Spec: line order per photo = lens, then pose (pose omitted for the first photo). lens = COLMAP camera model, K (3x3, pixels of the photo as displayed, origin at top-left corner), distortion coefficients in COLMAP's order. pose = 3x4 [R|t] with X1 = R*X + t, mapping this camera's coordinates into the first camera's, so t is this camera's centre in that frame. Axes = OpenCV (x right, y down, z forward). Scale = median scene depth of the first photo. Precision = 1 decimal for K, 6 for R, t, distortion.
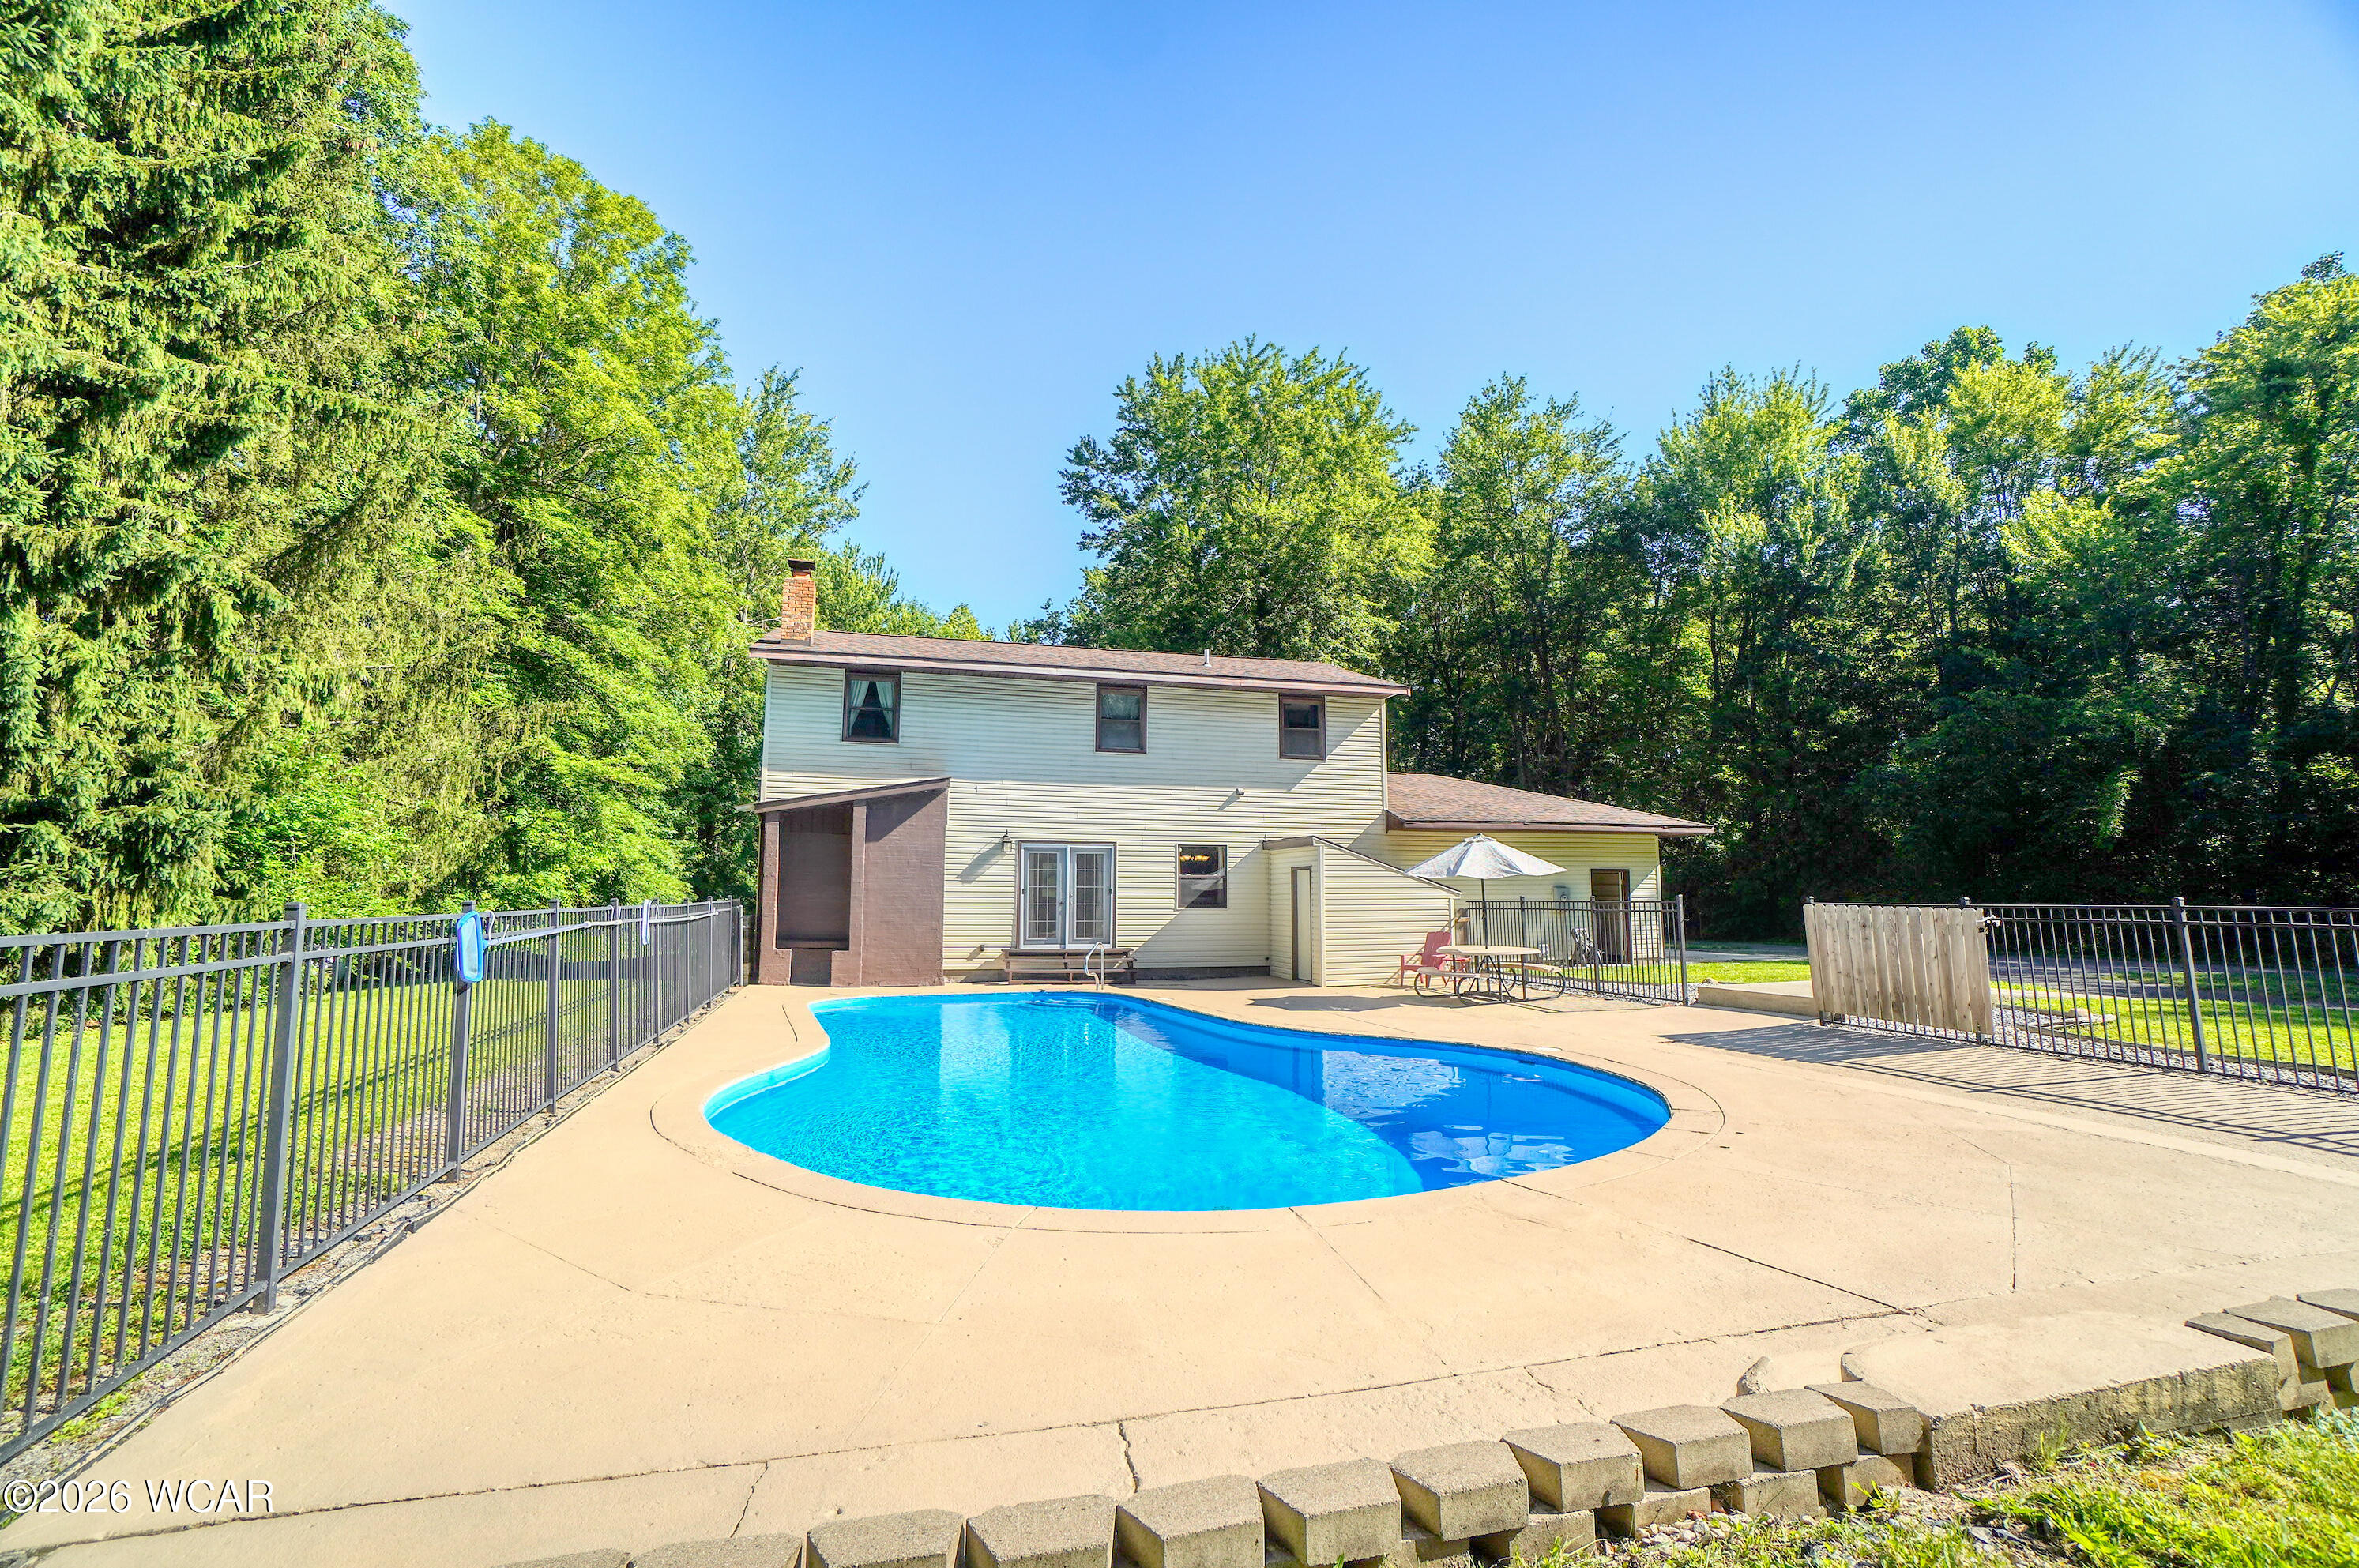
lens RADIAL K [[1005.8, 0, 1179.5], [0, 1005.8, 784.0], [0, 0, 1]] dist [-0.000034, -0.000004]
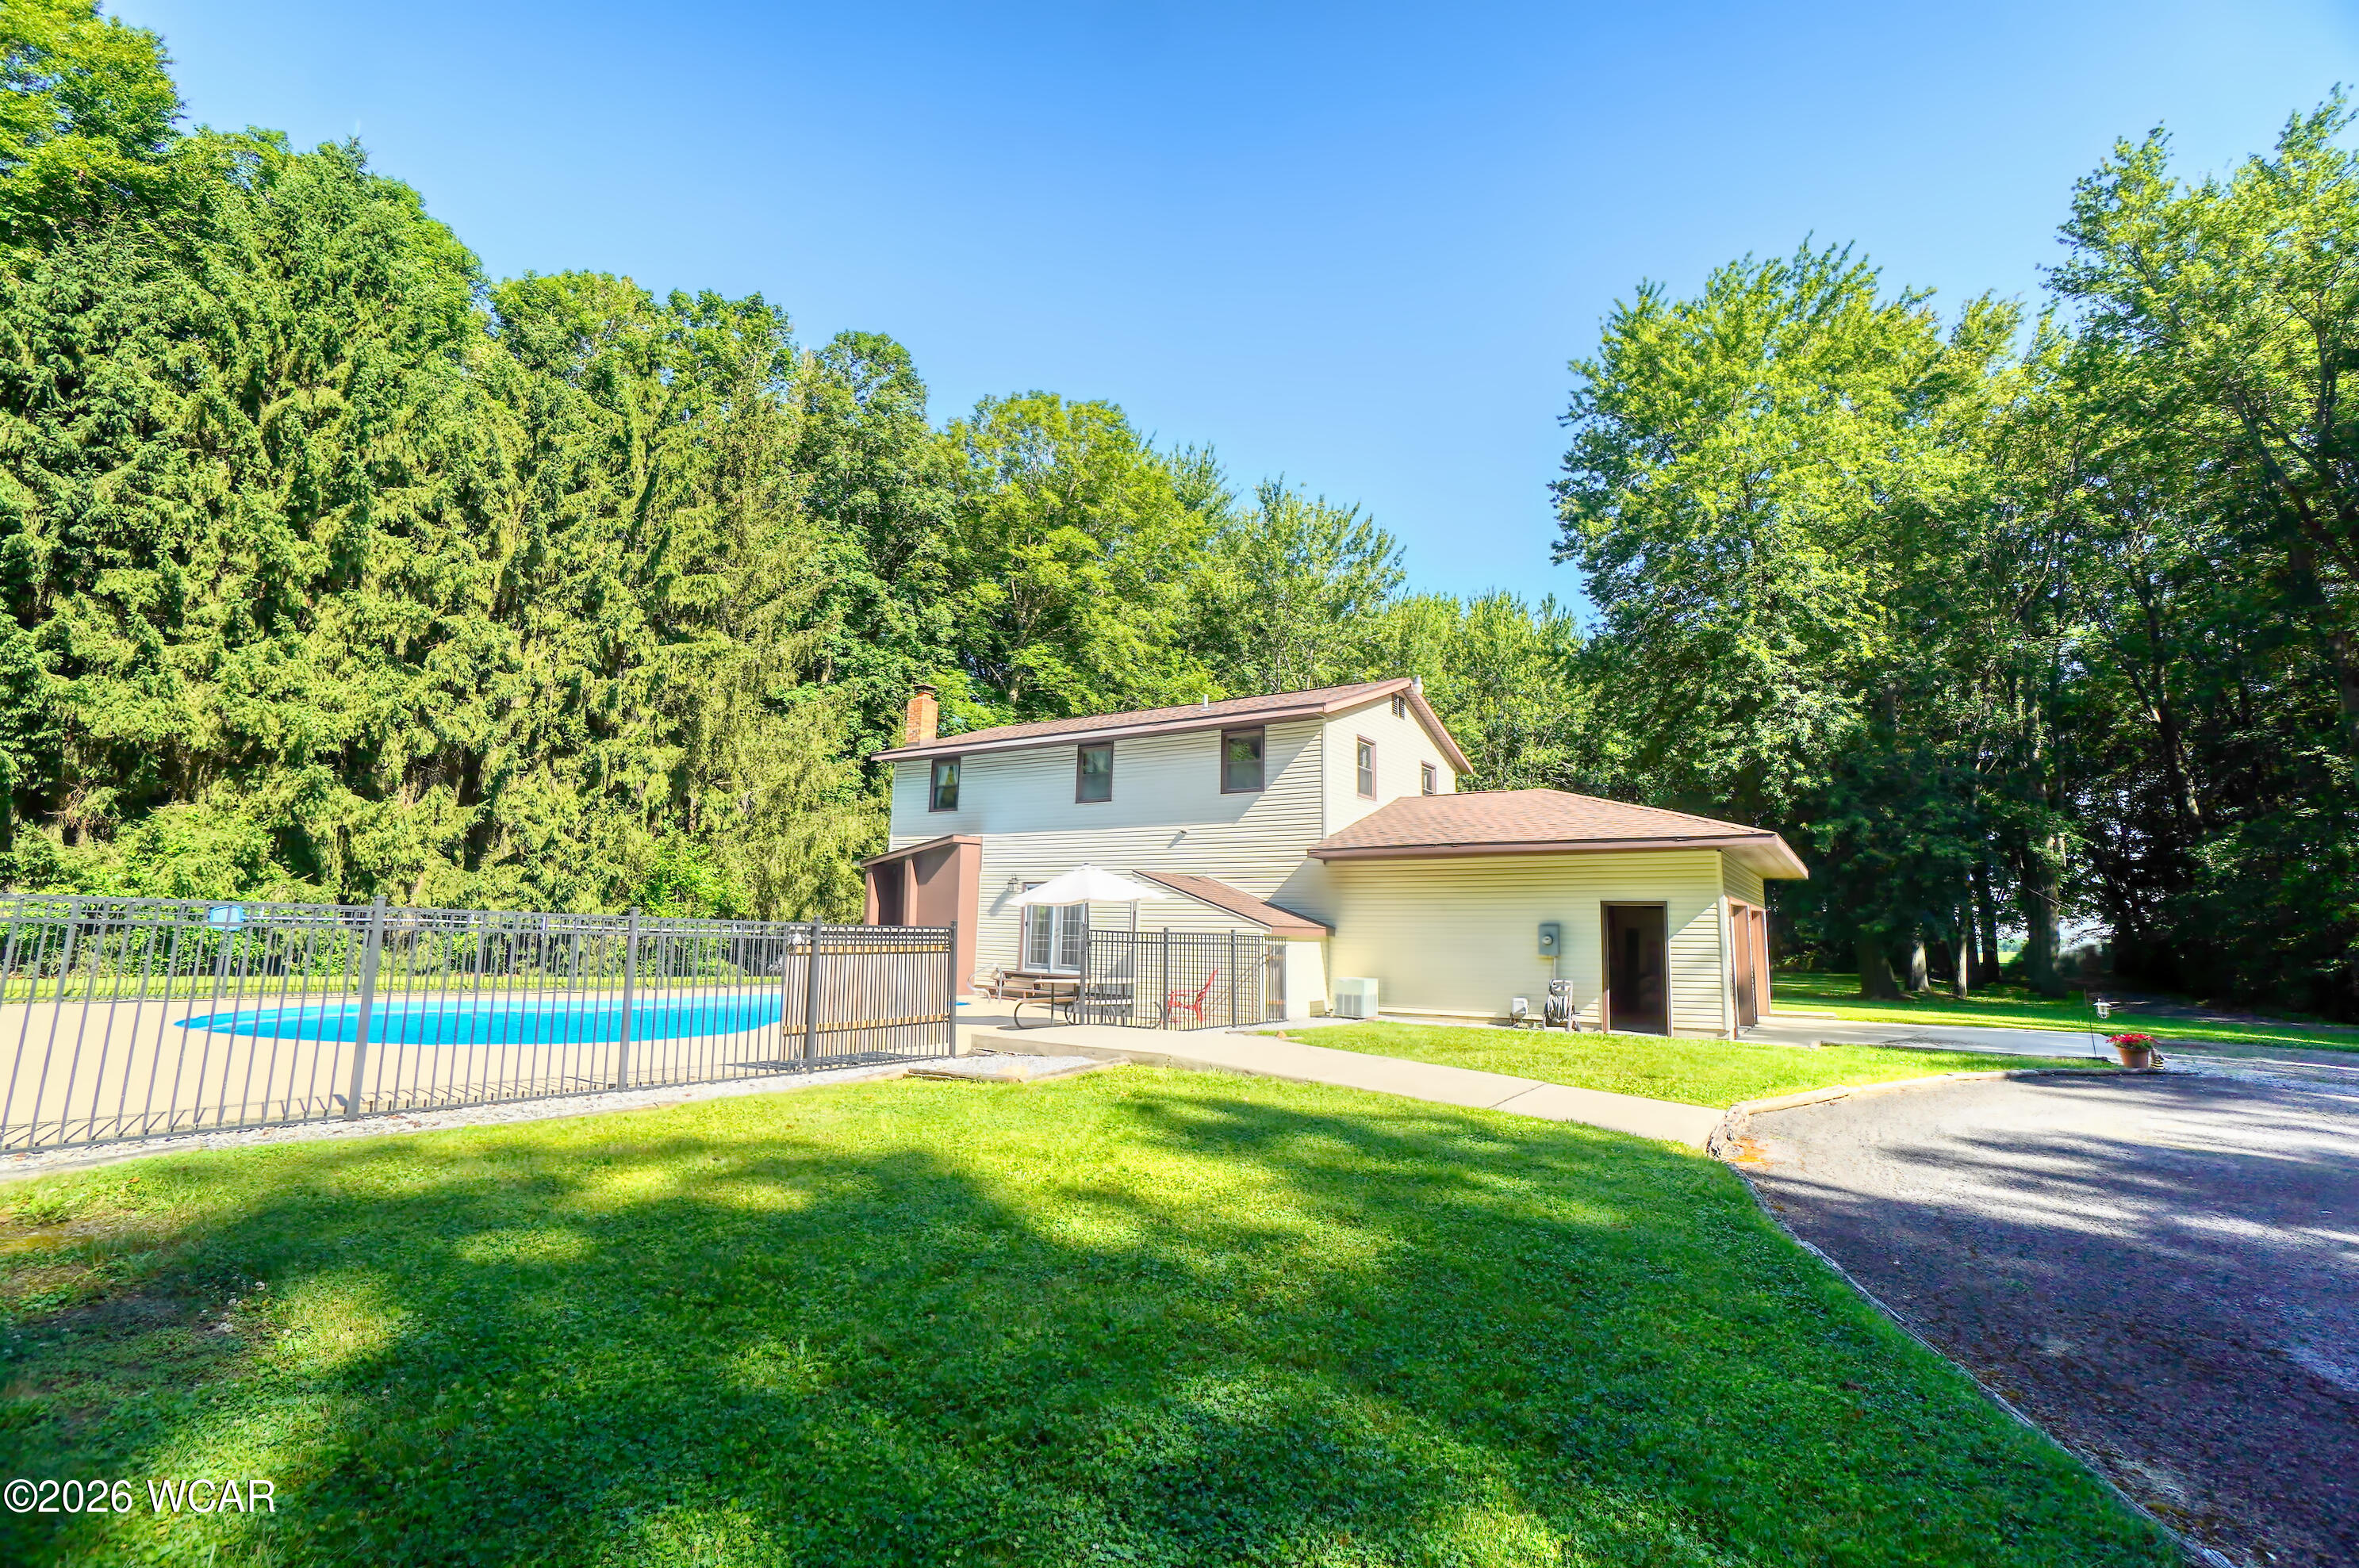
lens RADIAL K [[990.8, 0, 1179.5], [0, 990.8, 784.0], [0, 0, 1]] dist [-0.000495, -0.000054]
pose [[0.701072, -0.091906, -0.707143, 0.779916], [0.064745, 0.995768, -0.065229, 0.026859], [0.710145, -0.000054, 0.704055, 0.270283]]
